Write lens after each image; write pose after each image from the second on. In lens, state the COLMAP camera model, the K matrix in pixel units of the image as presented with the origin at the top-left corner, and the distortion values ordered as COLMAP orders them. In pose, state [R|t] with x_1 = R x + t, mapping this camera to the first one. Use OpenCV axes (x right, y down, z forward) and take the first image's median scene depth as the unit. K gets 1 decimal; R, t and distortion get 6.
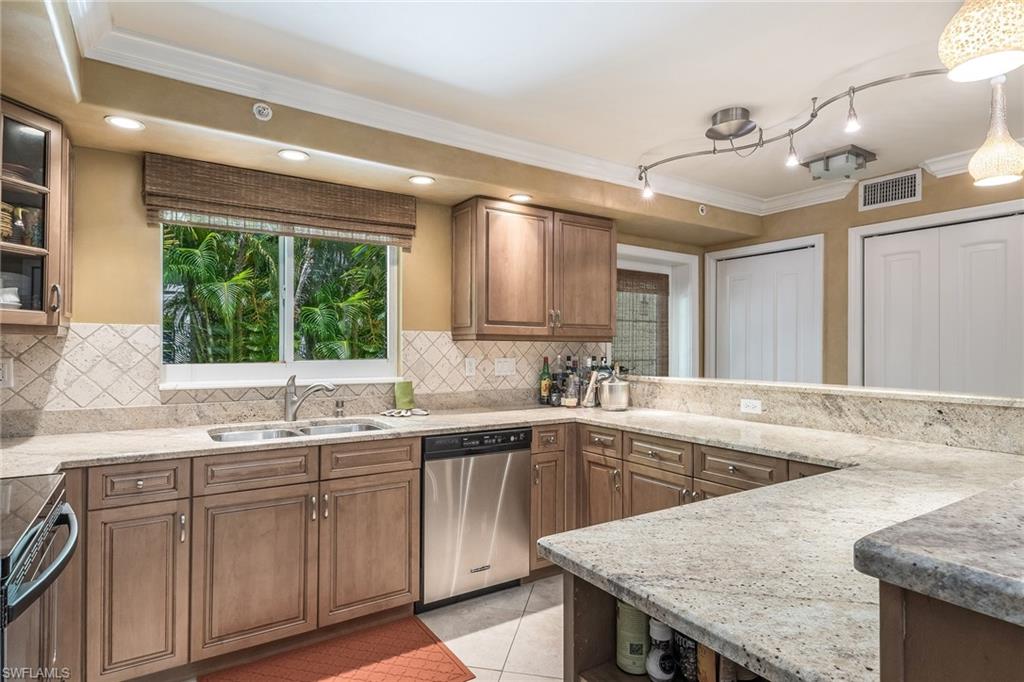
lens RADIAL K [[545.9, 0, 507.4], [0, 545.9, 327.5], [0, 0, 1]] dist [0.004862, 0.001381]
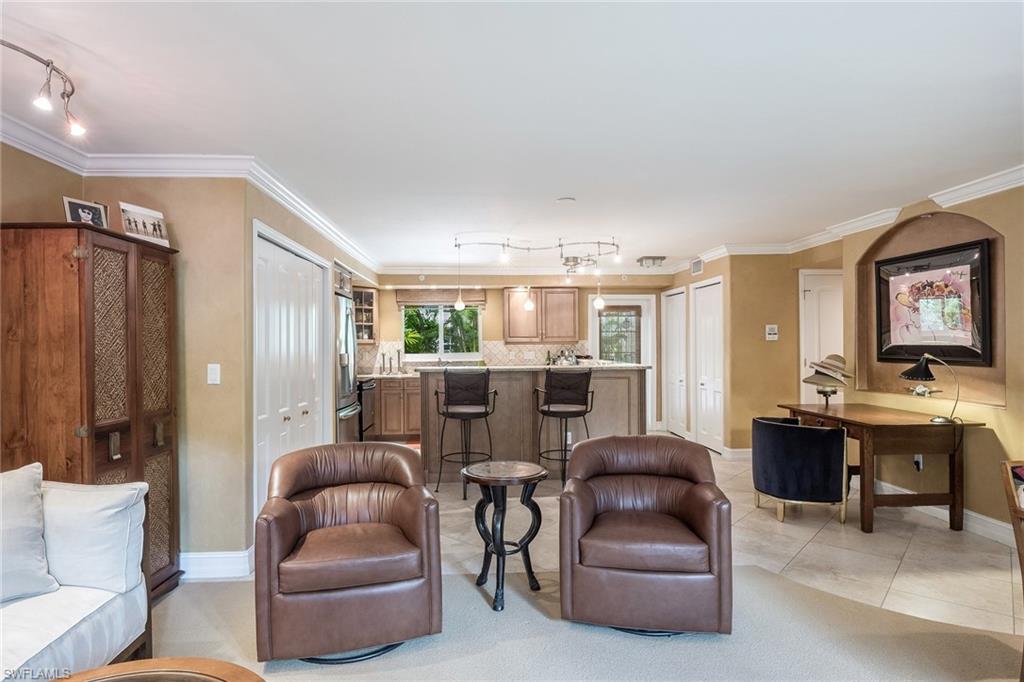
lens RADIAL K [[534.7, 0, 512.0], [0, 534.7, 341.0], [0, 0, 1]] dist [0.022620, 0.001116]
pose [[0.874763, -0.014370, -0.484337, 1.146512], [0.029606, 0.999278, 0.023823, -0.050174], [0.483645, -0.035179, 0.874557, -1.137260]]
